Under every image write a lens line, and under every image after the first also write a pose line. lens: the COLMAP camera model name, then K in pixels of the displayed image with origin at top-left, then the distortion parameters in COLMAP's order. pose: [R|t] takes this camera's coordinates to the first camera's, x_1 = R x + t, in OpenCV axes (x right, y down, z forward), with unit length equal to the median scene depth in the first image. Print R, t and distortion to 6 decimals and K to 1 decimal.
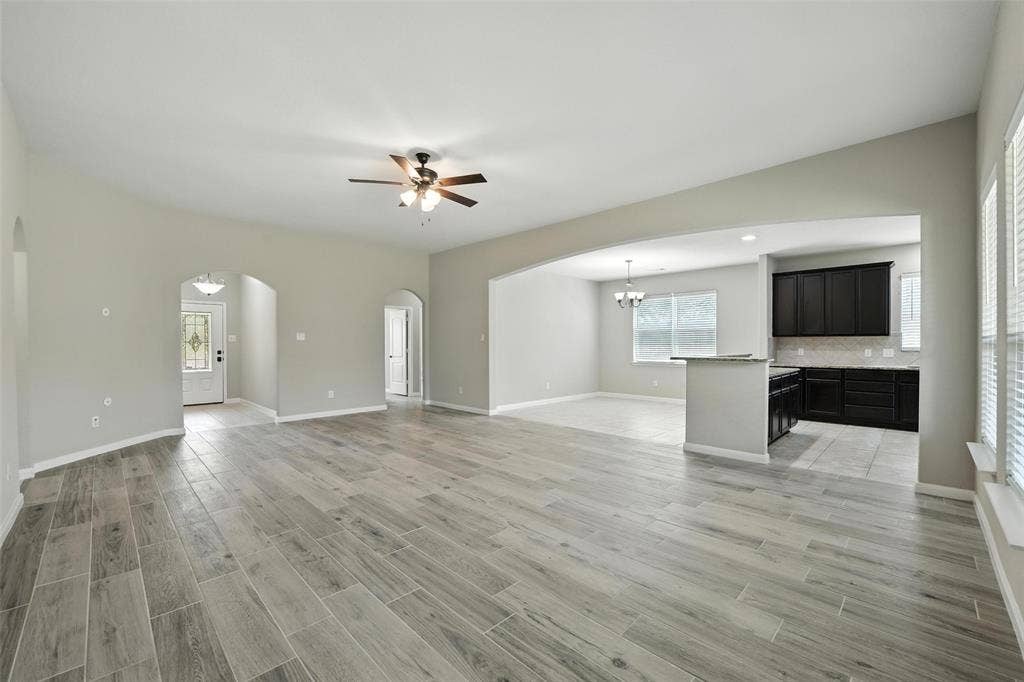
lens RADIAL K [[415.8, 0, 511.2], [0, 415.8, 345.0], [0, 0, 1]] dist [-0.001578, 0.000103]
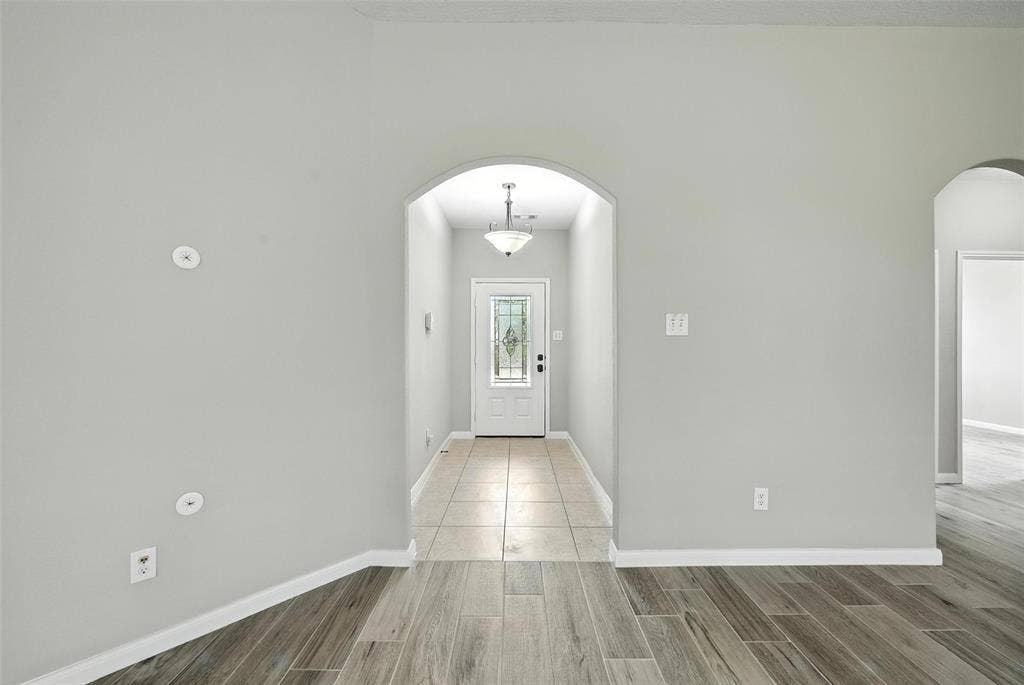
lens RADIAL K [[415.8, 0, 511.9], [0, 415.8, 343.3], [0, 0, 1]] dist [-0.001578, 0.000103]
pose [[0.705786, 0.005159, -0.708407, -0.283643], [-0.008720, 0.999961, -0.001405, -0.002787], [0.708372, 0.007169, 0.705803, 0.521372]]
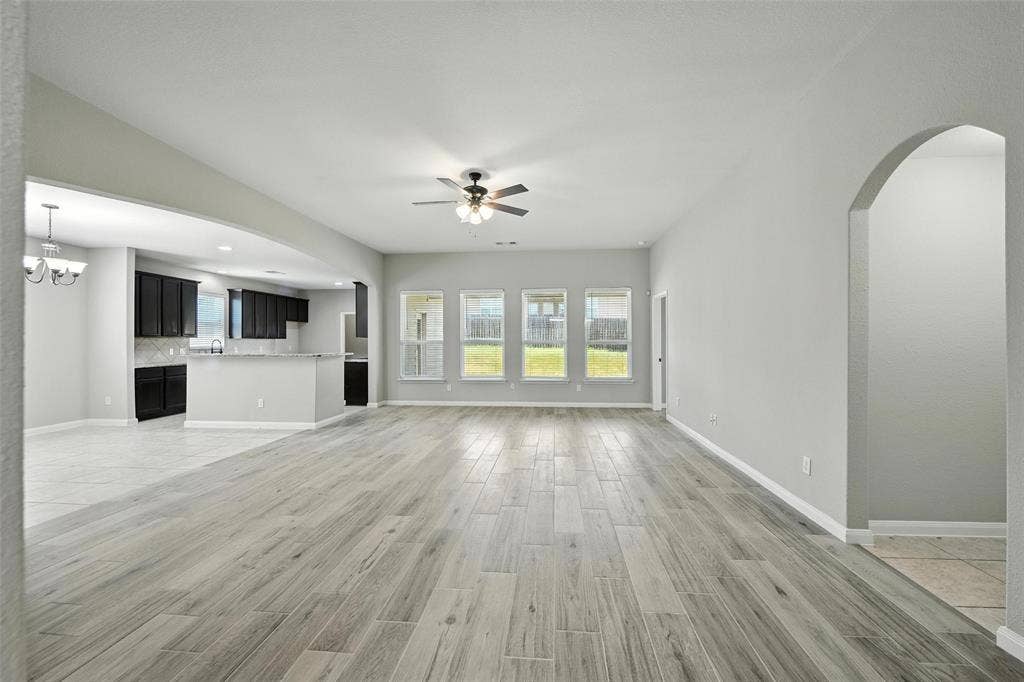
lens RADIAL K [[415.8, 0, 514.6], [0, 415.8, 343.6], [0, 0, 1]] dist [-0.001578, 0.000103]
pose [[-0.641392, 0.003959, 0.767203, -0.927319], [0.002962, 0.999992, -0.002684, -0.001324], [-0.767208, 0.000550, -0.641398, 1.343532]]
